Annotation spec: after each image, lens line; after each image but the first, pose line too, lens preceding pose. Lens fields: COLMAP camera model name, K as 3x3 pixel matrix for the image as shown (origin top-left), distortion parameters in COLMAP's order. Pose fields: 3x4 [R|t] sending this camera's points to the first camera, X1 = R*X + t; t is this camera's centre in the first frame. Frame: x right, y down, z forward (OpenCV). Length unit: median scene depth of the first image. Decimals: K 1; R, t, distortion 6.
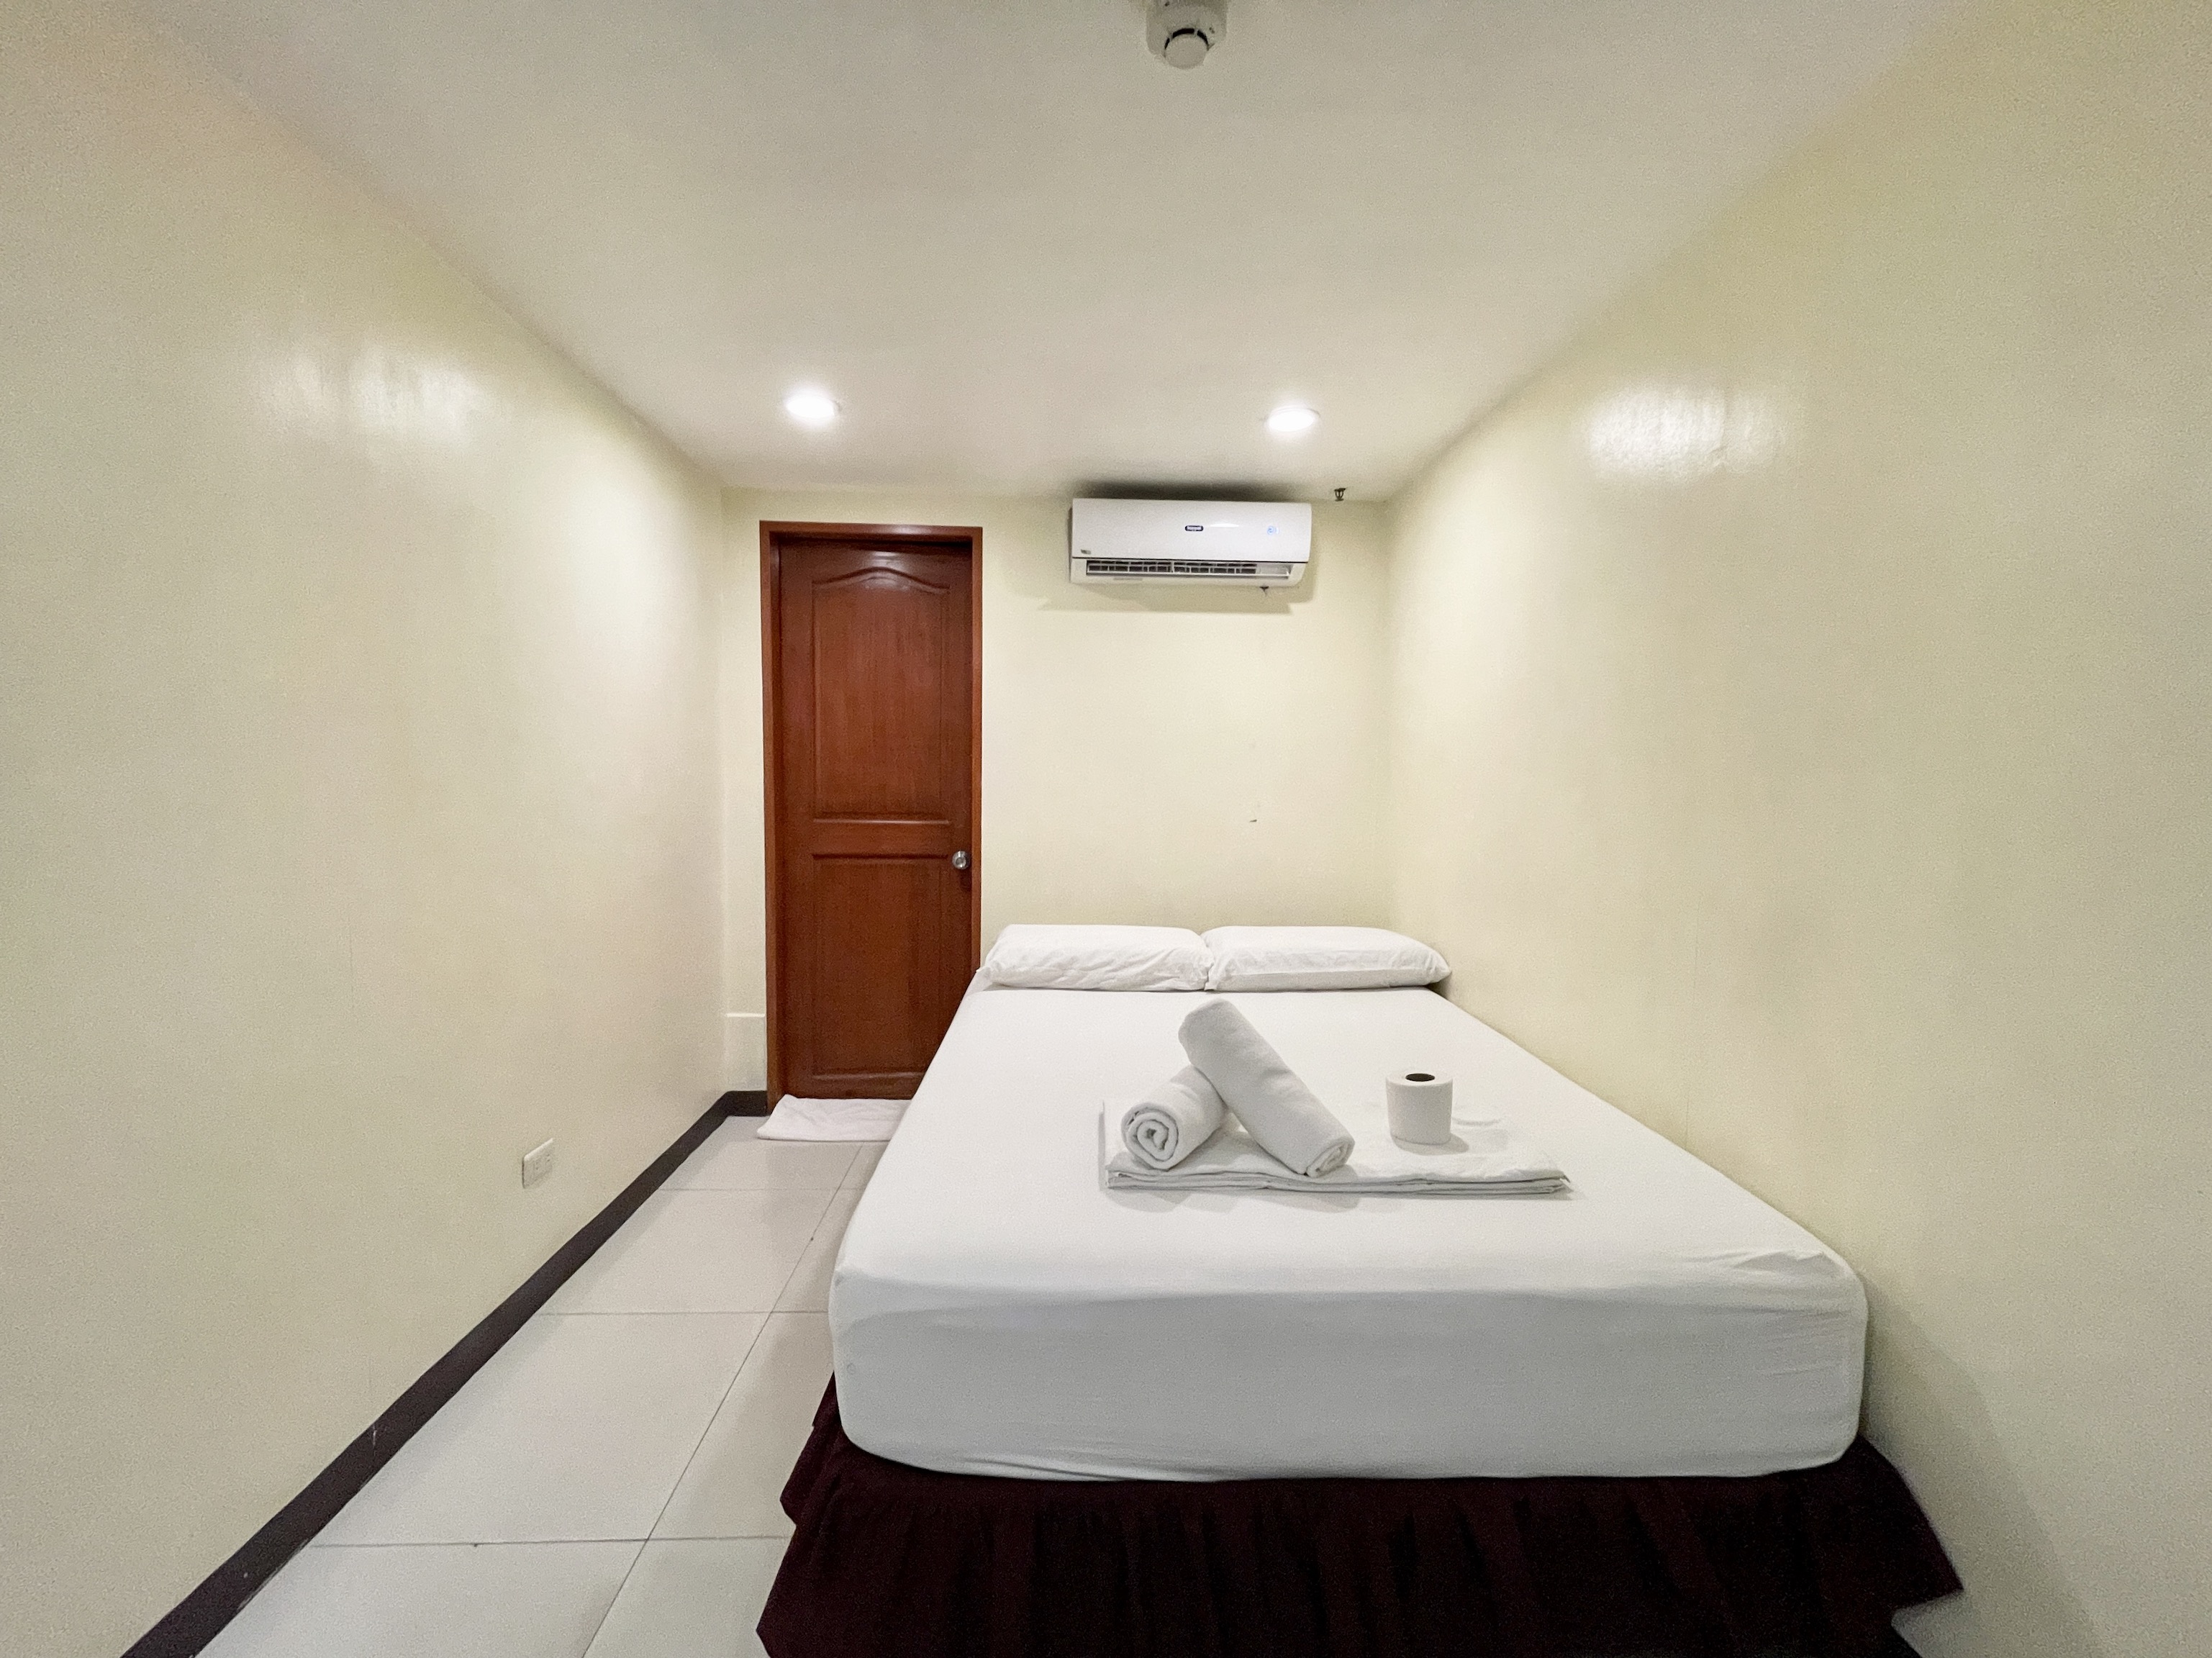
lens RADIAL K [[898.1, 0, 1103.9], [0, 898.1, 834.5], [0, 0, 1]] dist [0.001315, -0.000013]
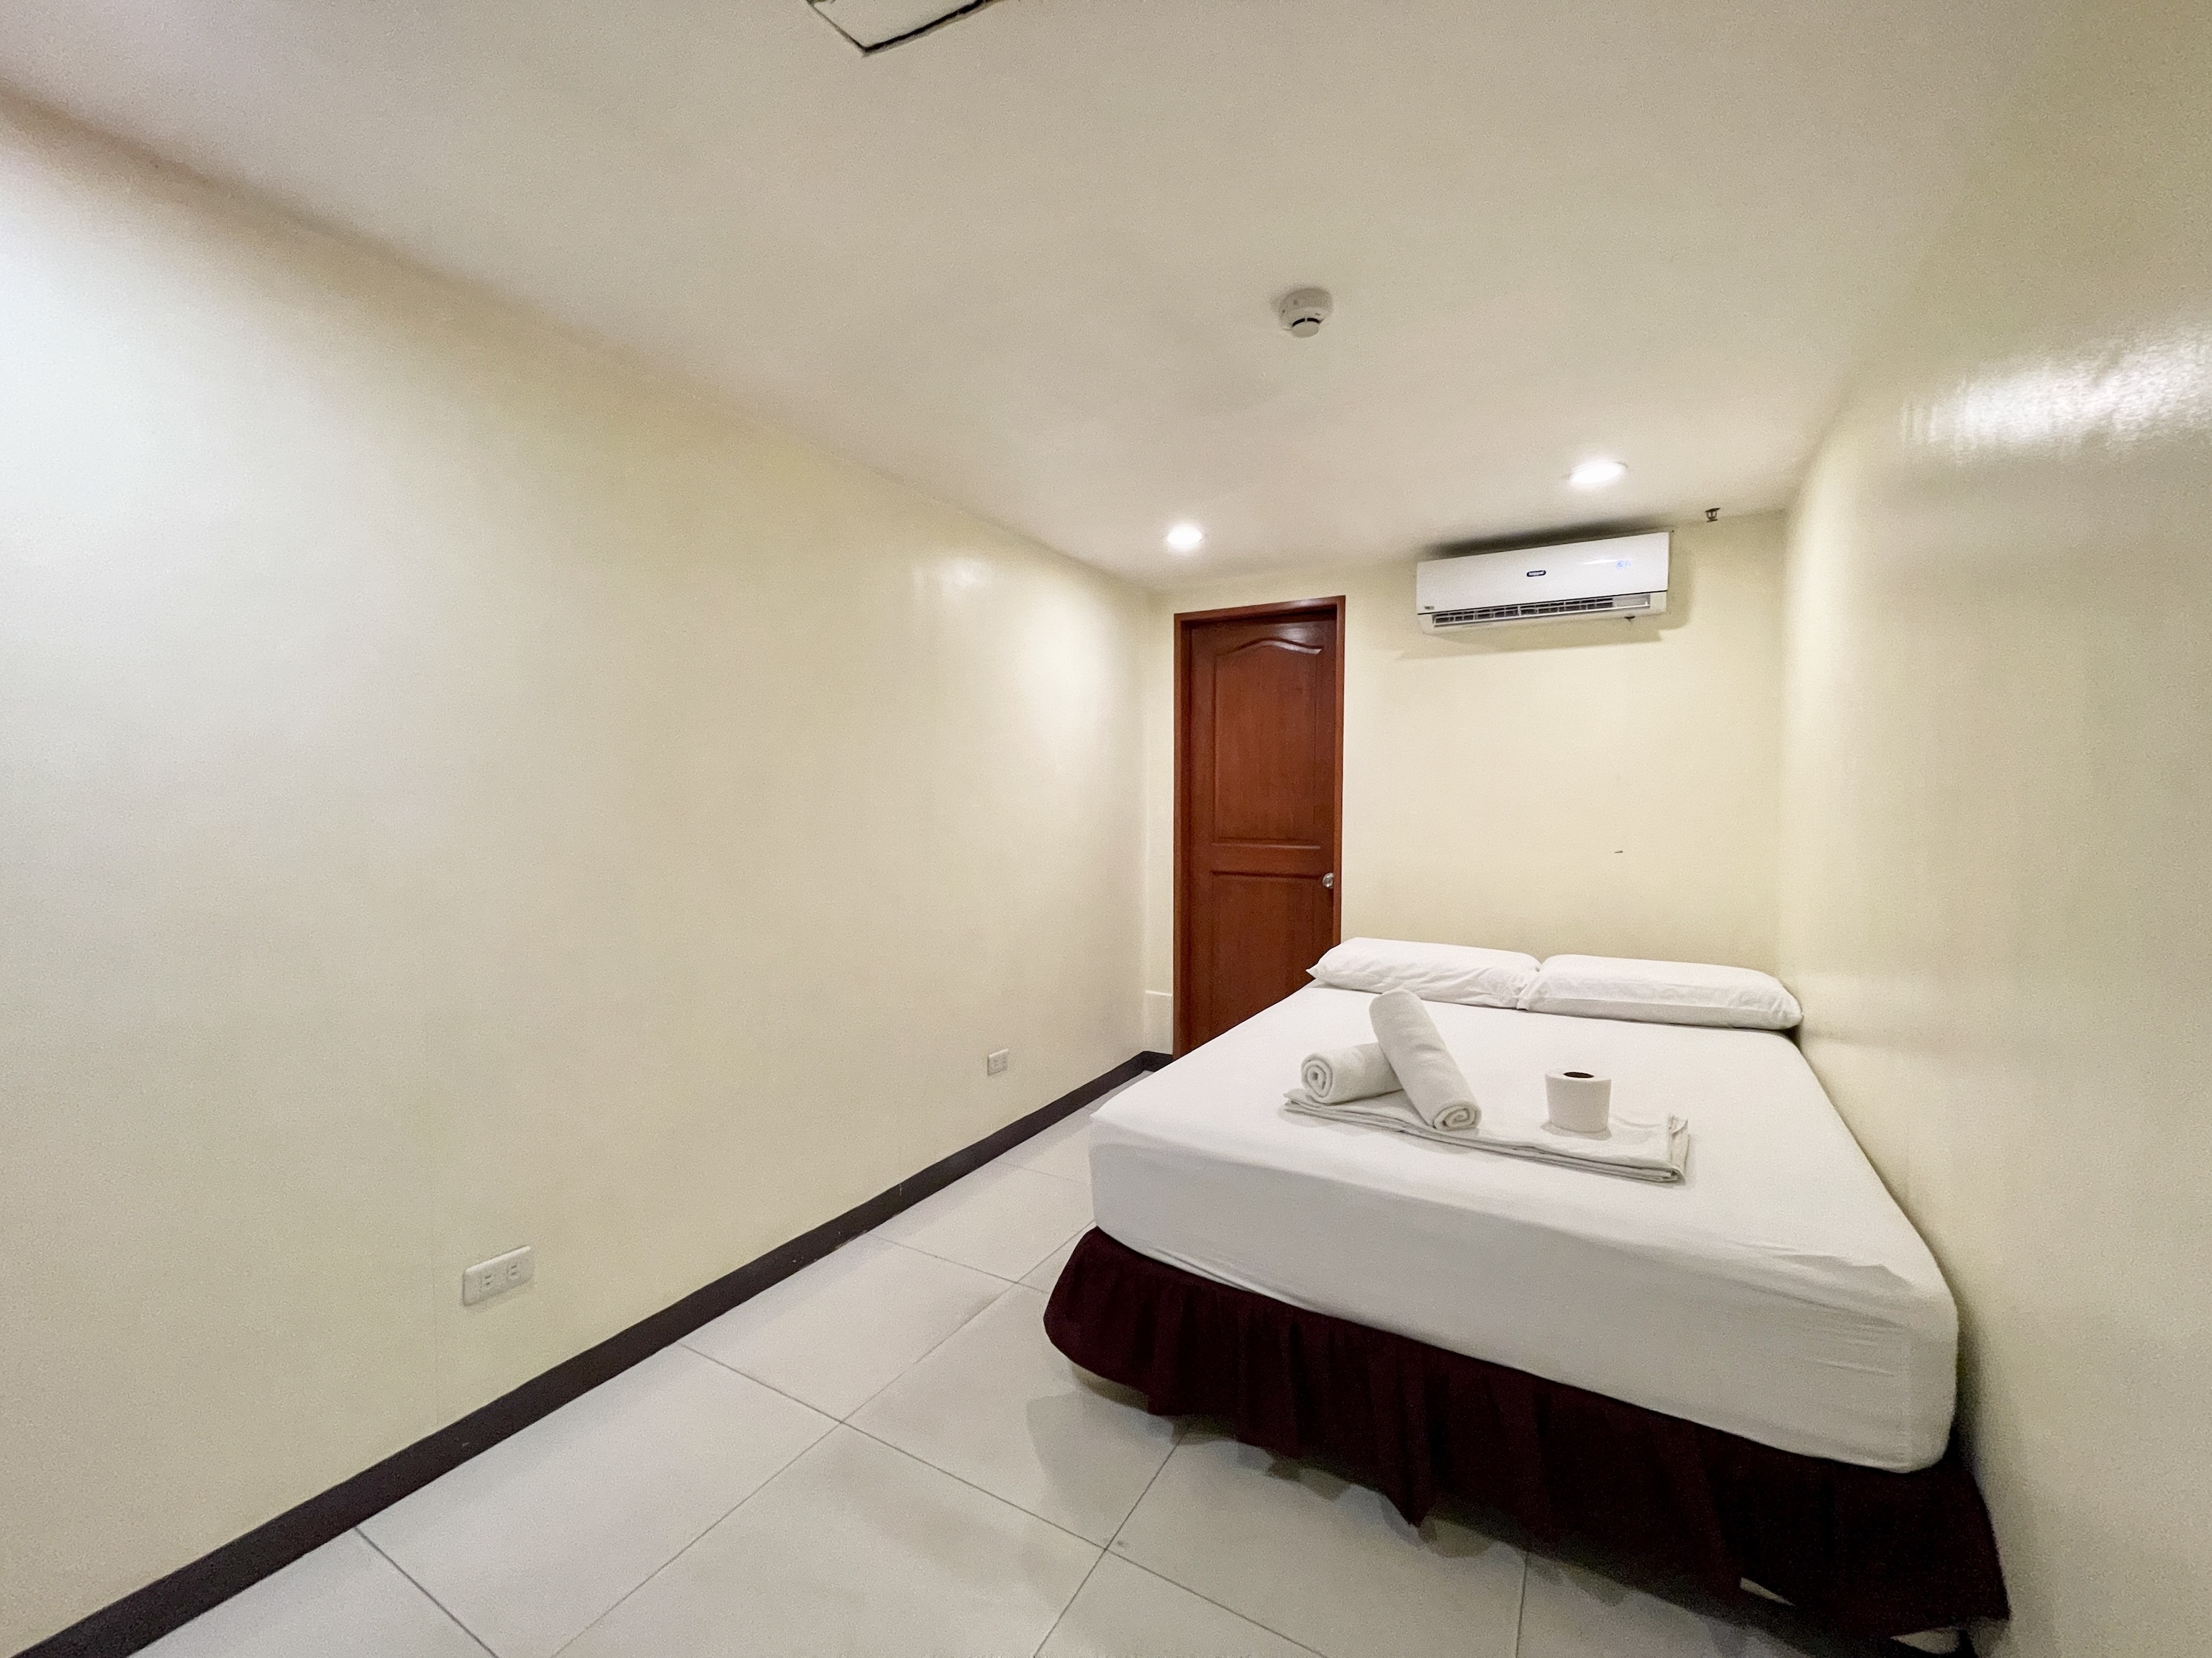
lens RADIAL K [[891.3, 0, 1093.5], [0, 891.3, 830.6], [0, 0, 1]] dist [-0.007426, 0.000532]
pose [[0.847138, 0.009107, -0.531295, 0.246214], [-0.027103, 0.999292, -0.026086, 0.002972], [0.530682, 0.036498, 0.846785, -0.171591]]
